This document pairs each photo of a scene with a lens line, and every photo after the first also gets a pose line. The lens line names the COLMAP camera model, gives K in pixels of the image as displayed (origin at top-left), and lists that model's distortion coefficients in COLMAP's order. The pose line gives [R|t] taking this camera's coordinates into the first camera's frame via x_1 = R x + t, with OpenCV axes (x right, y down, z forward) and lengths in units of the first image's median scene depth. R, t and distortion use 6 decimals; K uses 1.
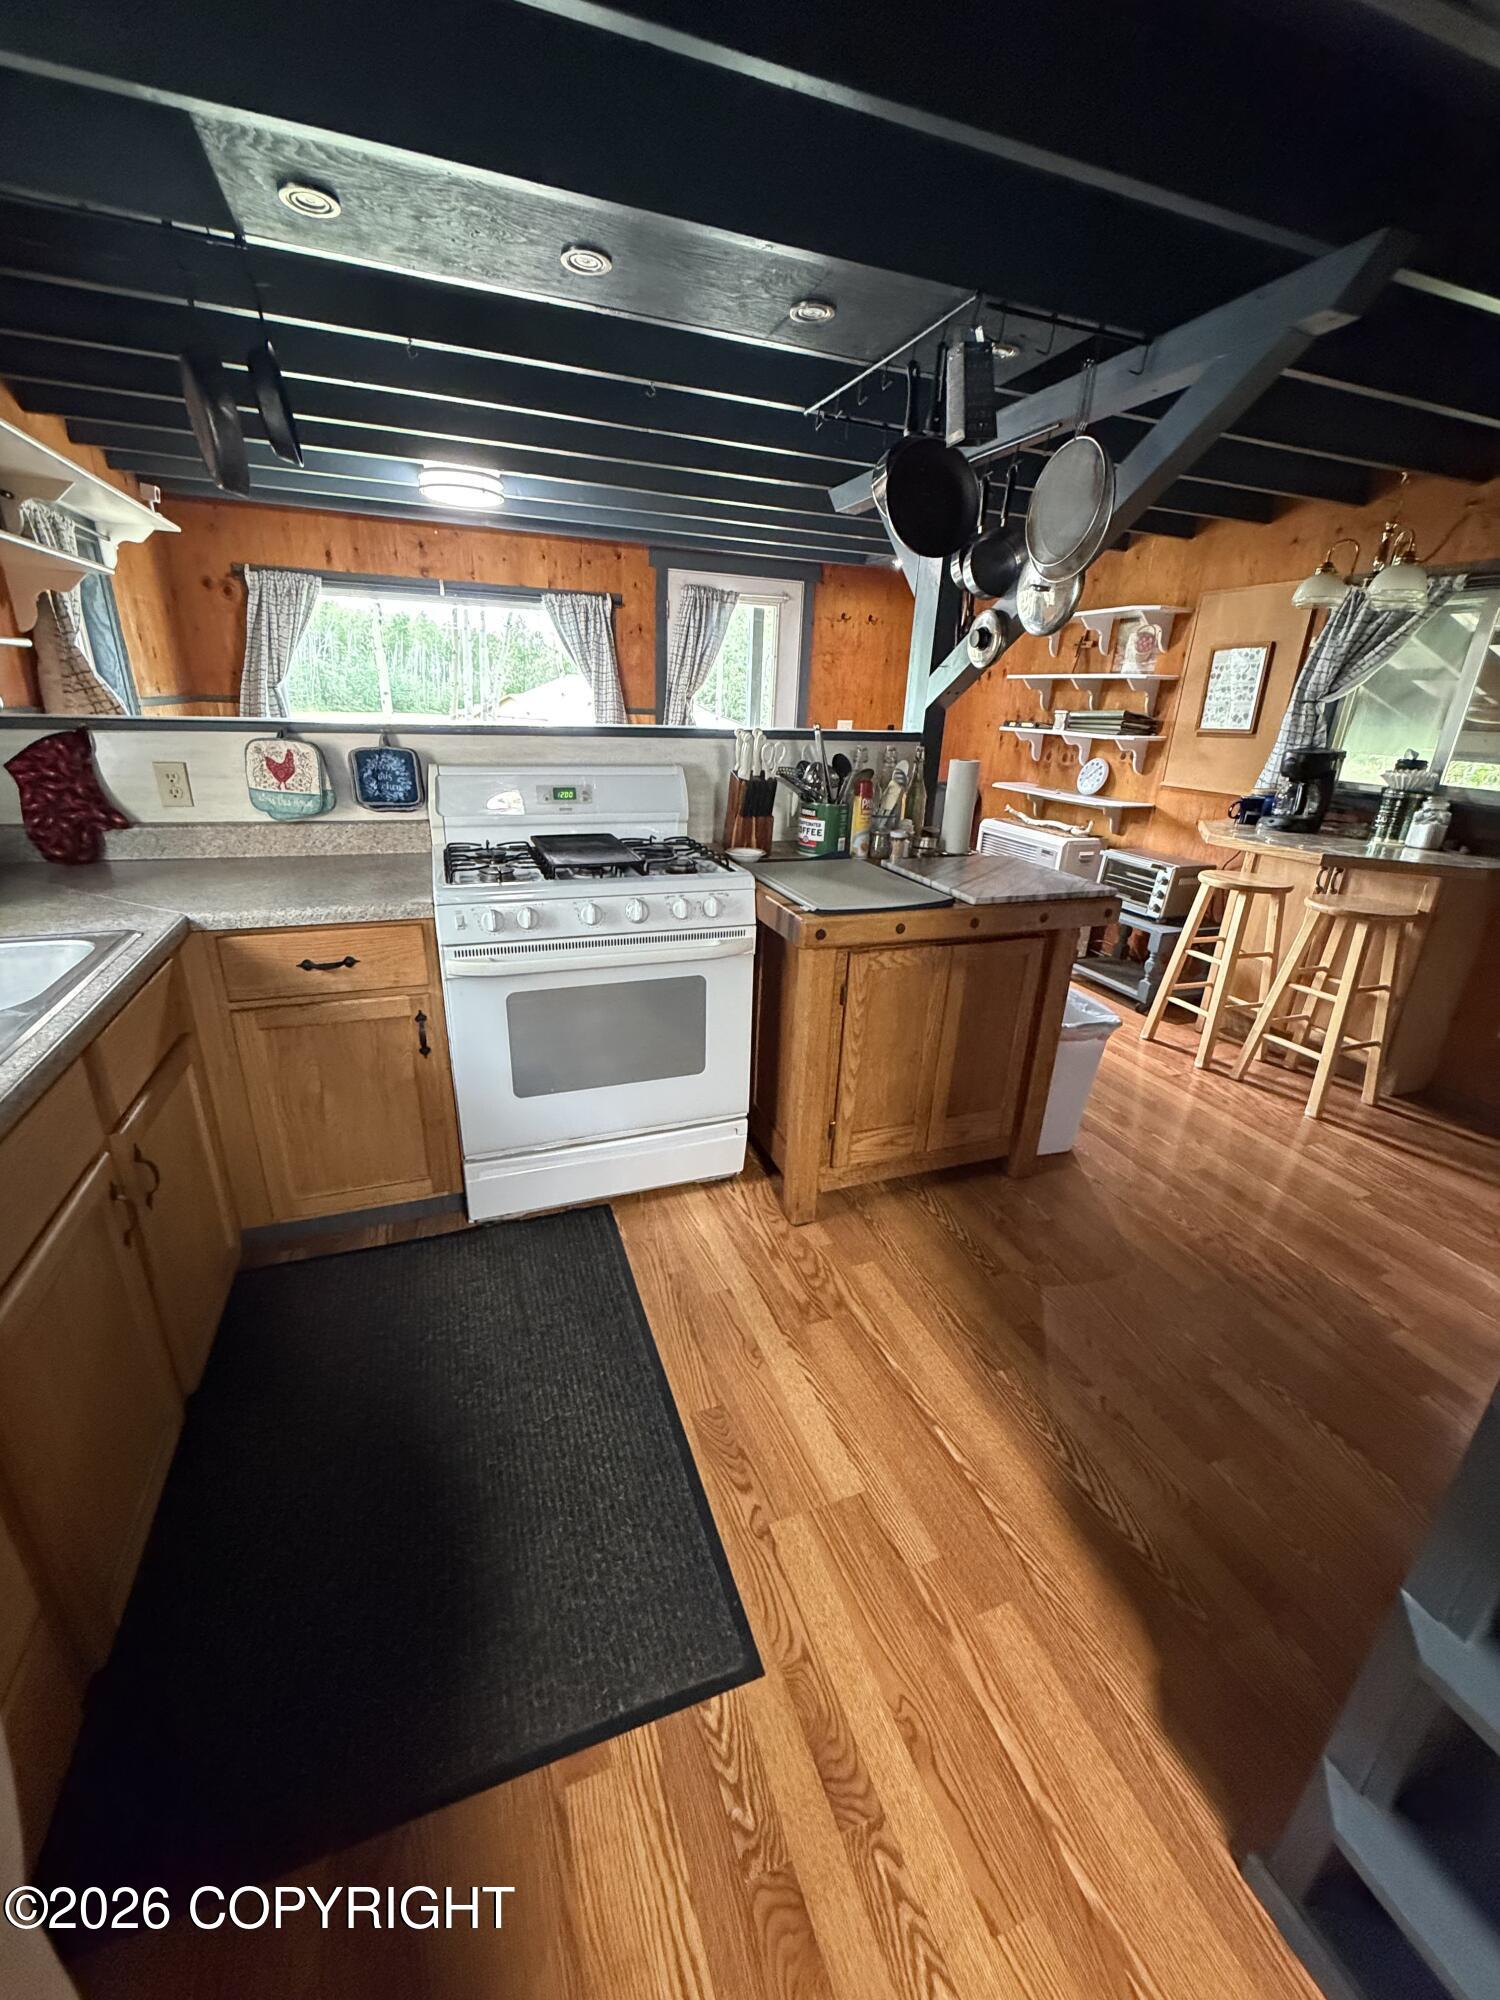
lens RADIAL K [[792.7, 0, 749.1], [0, 792.7, 994.0], [0, 0, 1]] dist [-0.002111, 0.001365]
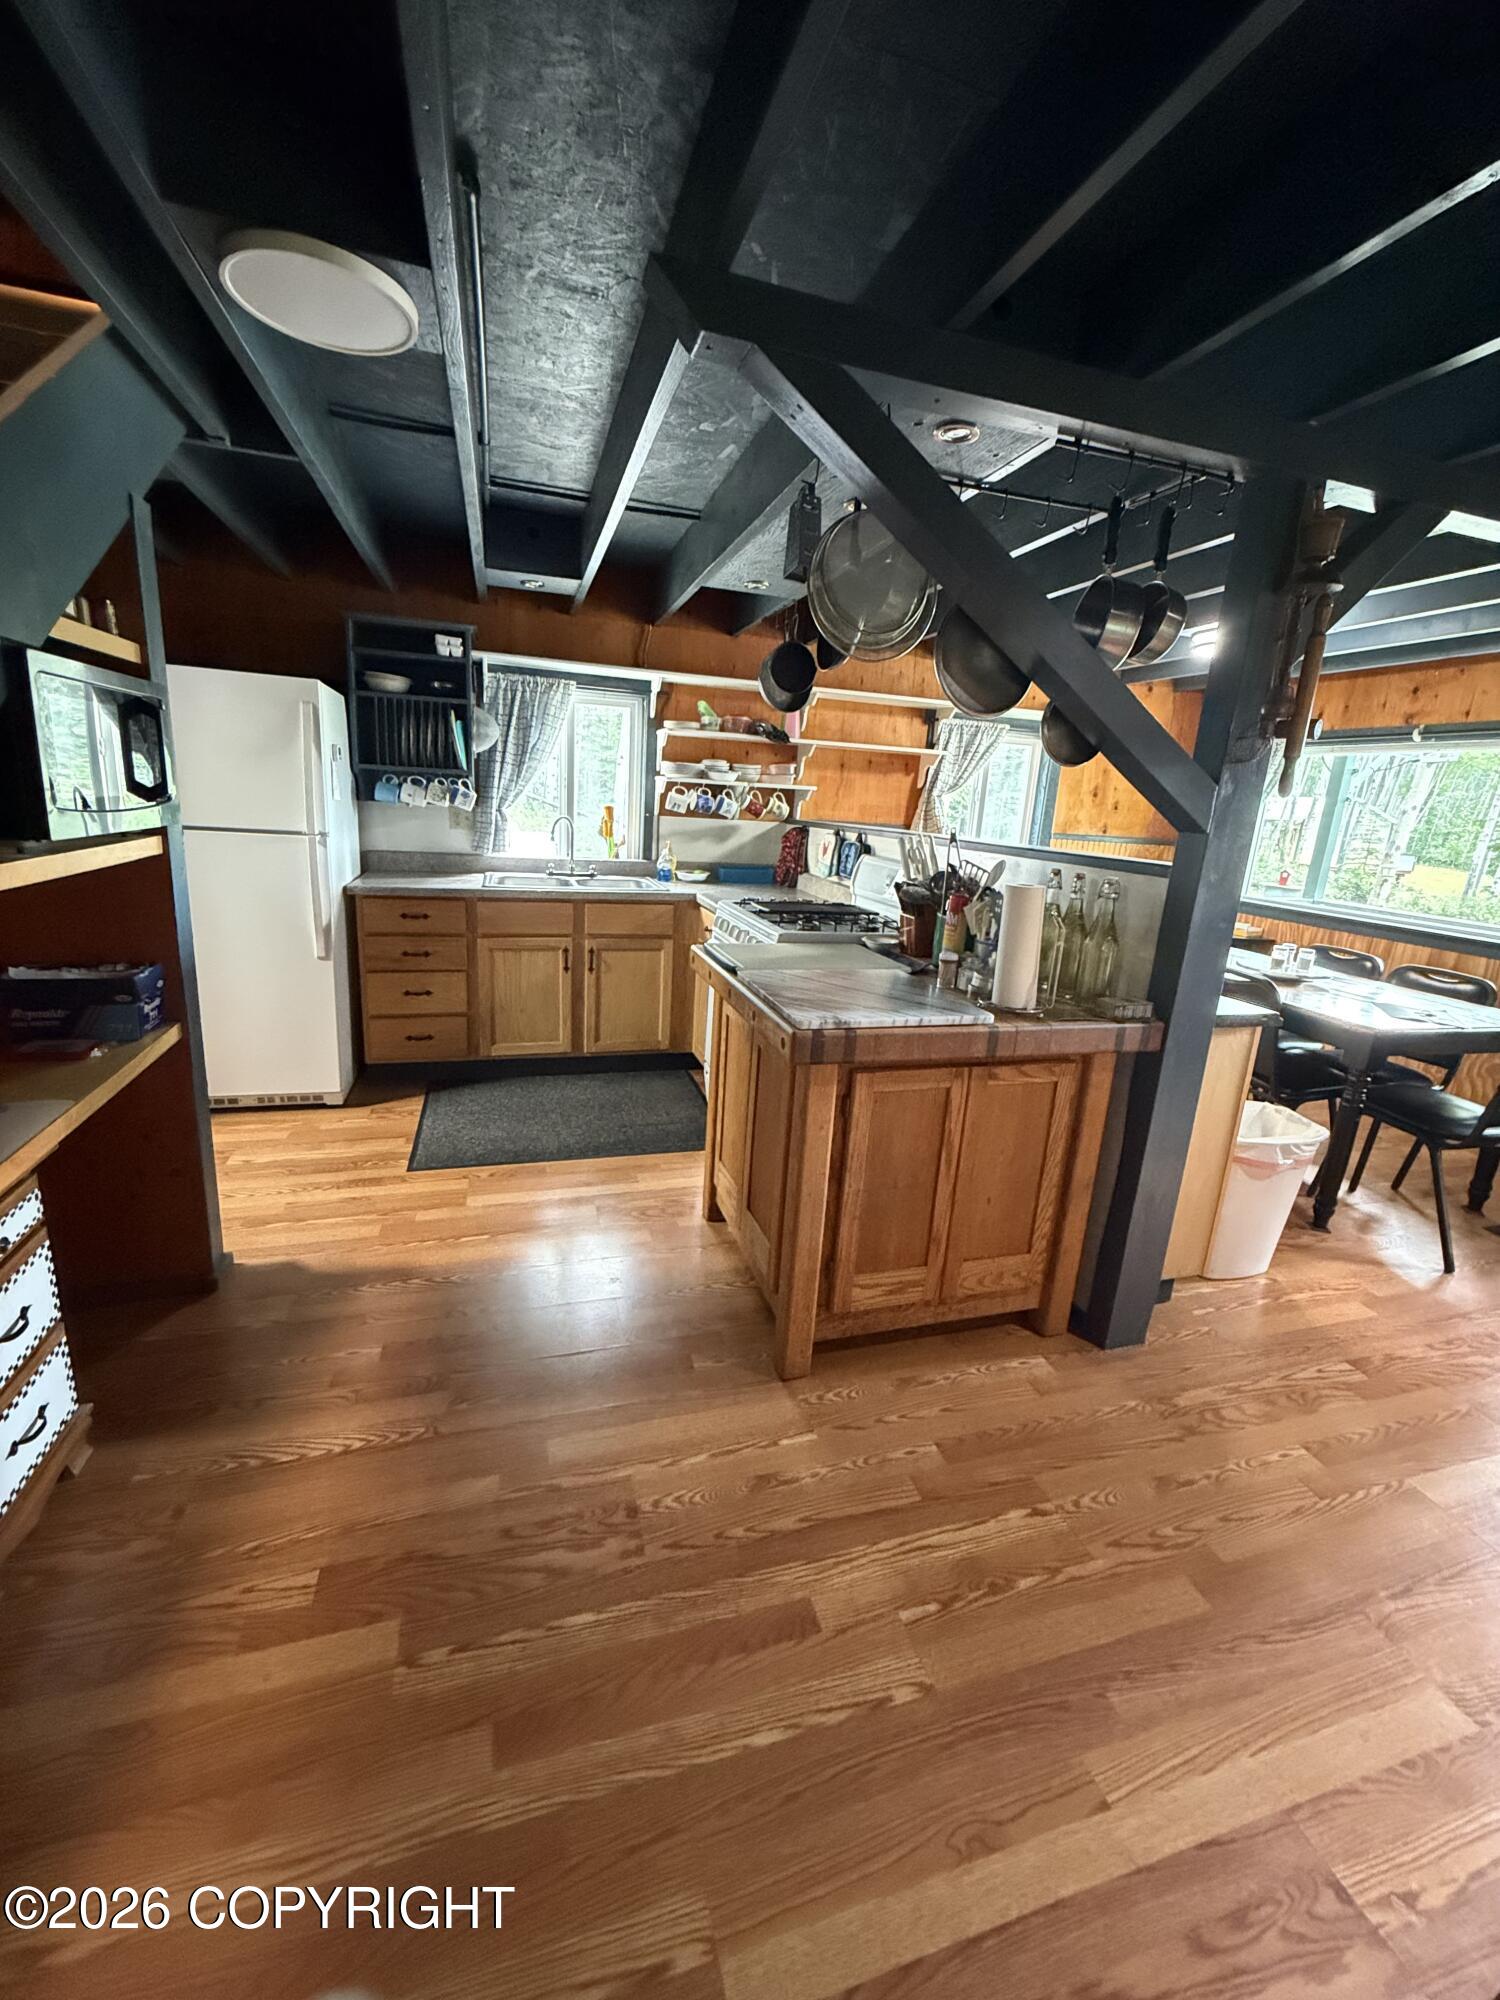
lens RADIAL K [[792.7, 0, 748.0], [0, 792.7, 995.4], [0, 0, 1]] dist [-0.002111, 0.001365]
pose [[-0.070957, 0.203737, -0.976451, 1.264740], [-0.414807, 0.884231, 0.214638, -0.313832], [0.907138, 0.420269, 0.021769, 0.972665]]
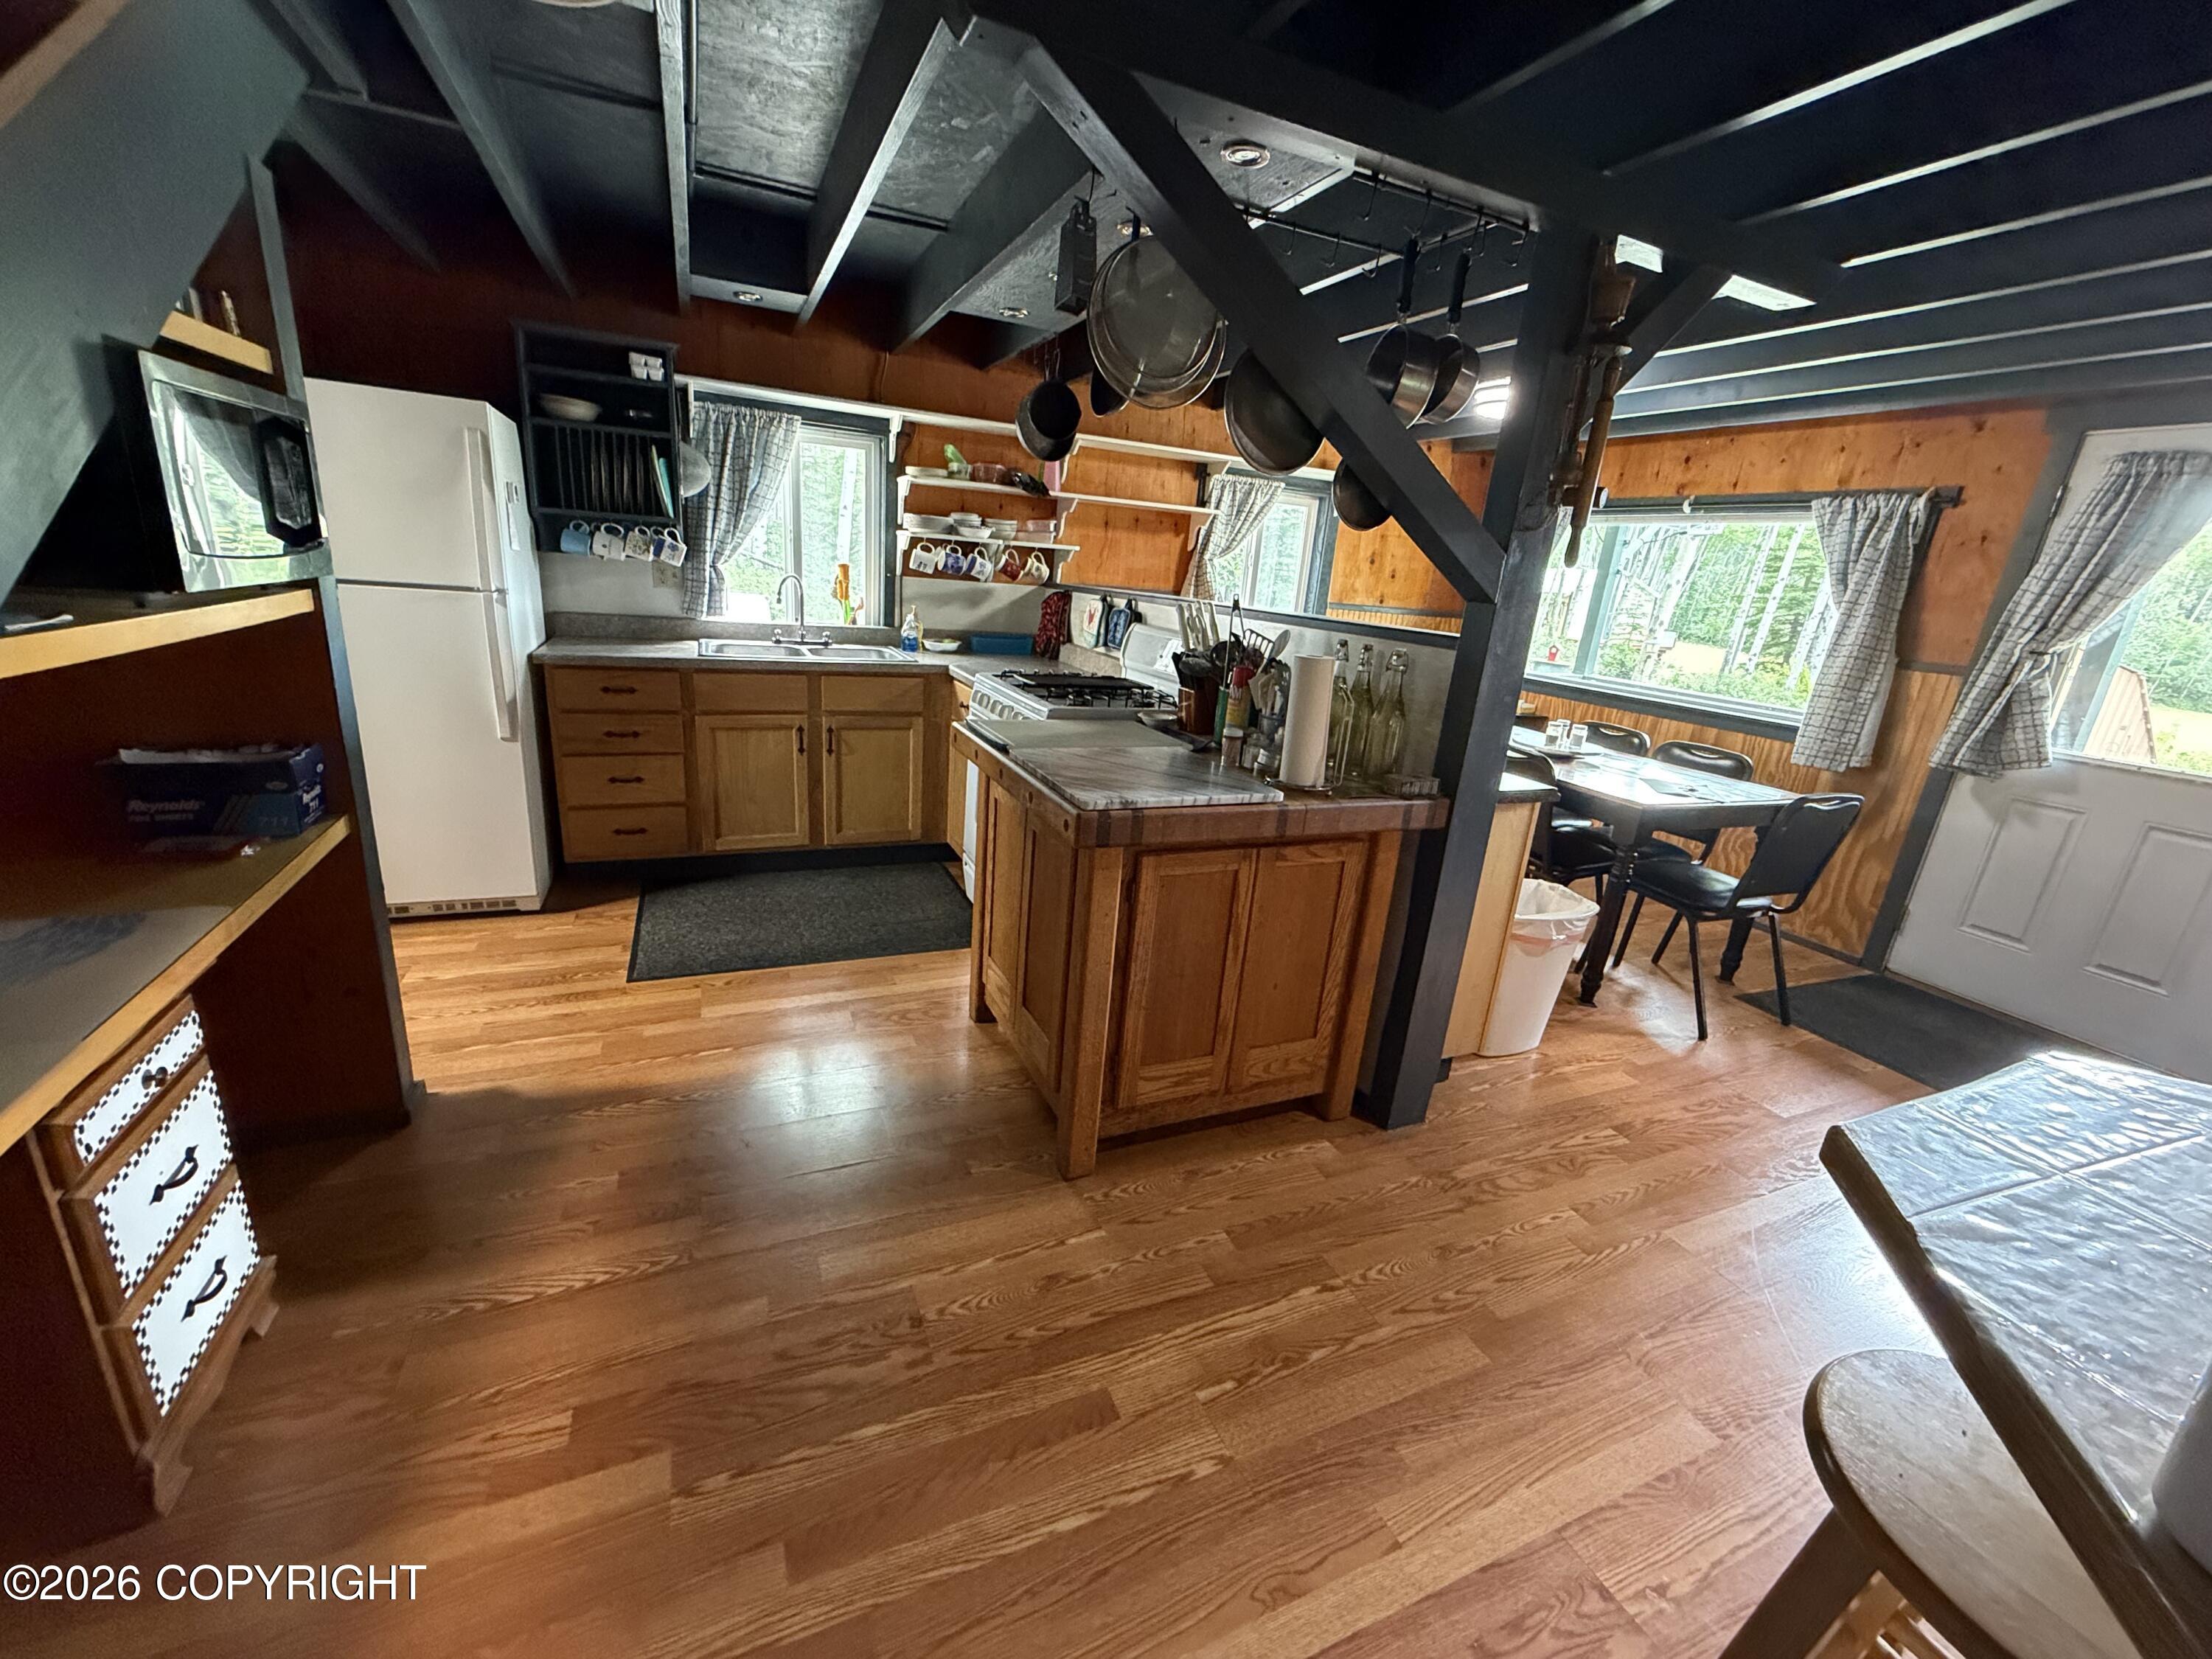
lens RADIAL K [[876.7, 0, 1100.2], [0, 876.7, 835.4], [0, 0, 1]] dist [-0.002111, 0.001365]
pose [[0.051277, 0.263258, -0.963362, 1.290877], [-0.428340, 0.877196, 0.216912, -0.298182], [0.902161, 0.401524, 0.157744, 0.943873]]
